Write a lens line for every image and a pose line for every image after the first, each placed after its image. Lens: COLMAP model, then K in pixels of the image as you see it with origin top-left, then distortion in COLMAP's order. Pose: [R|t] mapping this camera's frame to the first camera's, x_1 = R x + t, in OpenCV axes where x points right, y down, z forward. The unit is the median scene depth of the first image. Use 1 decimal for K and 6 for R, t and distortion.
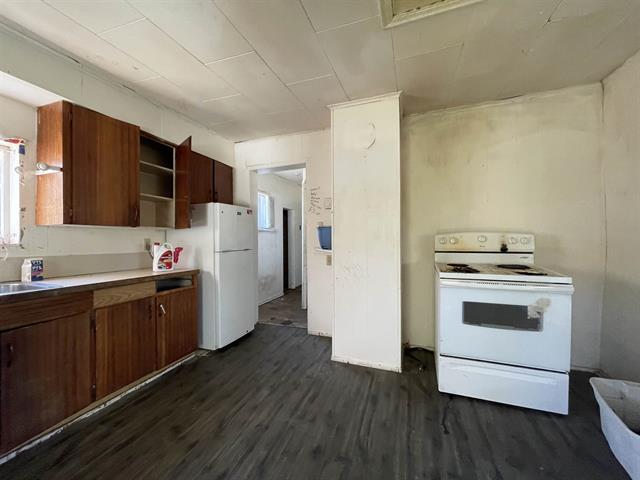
lens RADIAL K [[259.0, 0, 319.4], [0, 259.0, 238.4], [0, 0, 1]] dist [-0.006075, -0.000118]
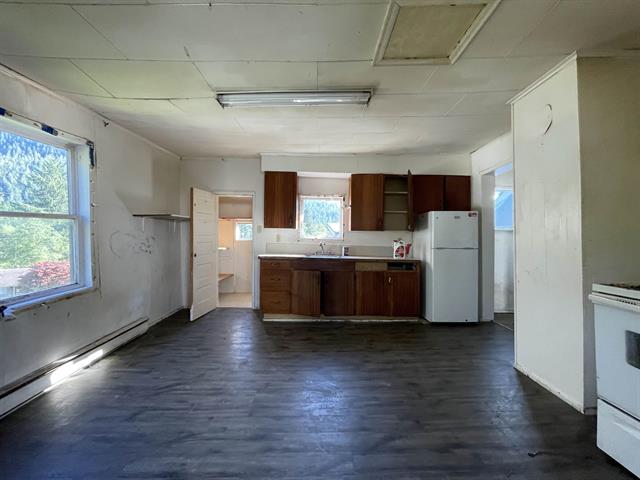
lens RADIAL K [[259.0, 0, 320.7], [0, 259.0, 239.5], [0, 0, 1]] dist [-0.006075, -0.000118]
pose [[0.341196, 0.007626, -0.939961, 0.818713], [-0.010412, 0.999936, 0.004333, 0.009469], [0.939934, 0.008308, 0.341254, 0.008595]]
